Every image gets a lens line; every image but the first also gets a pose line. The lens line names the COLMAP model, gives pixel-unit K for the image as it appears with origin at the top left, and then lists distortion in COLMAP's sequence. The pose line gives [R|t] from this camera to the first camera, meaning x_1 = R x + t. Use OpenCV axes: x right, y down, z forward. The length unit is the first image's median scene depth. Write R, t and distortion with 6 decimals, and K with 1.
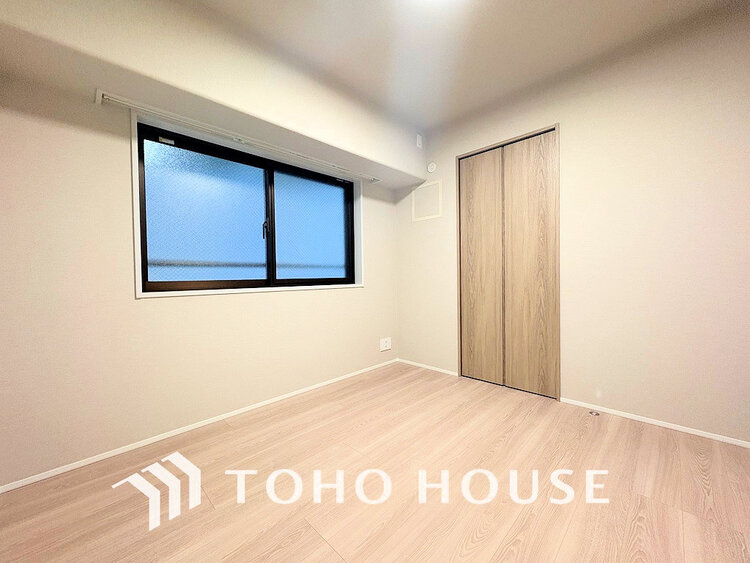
lens RADIAL K [[297.5, 0, 372.1], [0, 297.5, 285.9], [0, 0, 1]] dist [0.001718, -0.000283]
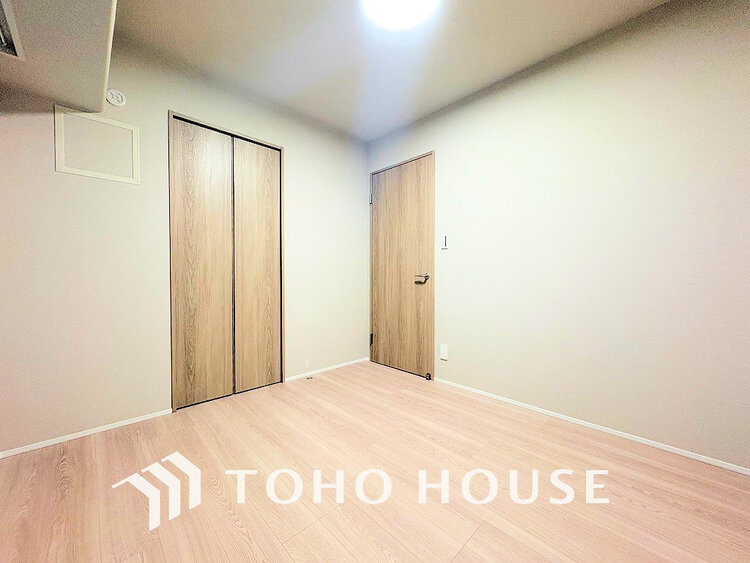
lens RADIAL K [[297.5, 0, 377.1], [0, 297.5, 284.4], [0, 0, 1]] dist [0.001718, -0.000283]
pose [[0.008416, -0.014834, 0.999855, -0.493306], [0.031268, 0.999405, 0.014564, -0.005948], [-0.999476, 0.031141, 0.008875, 0.554622]]
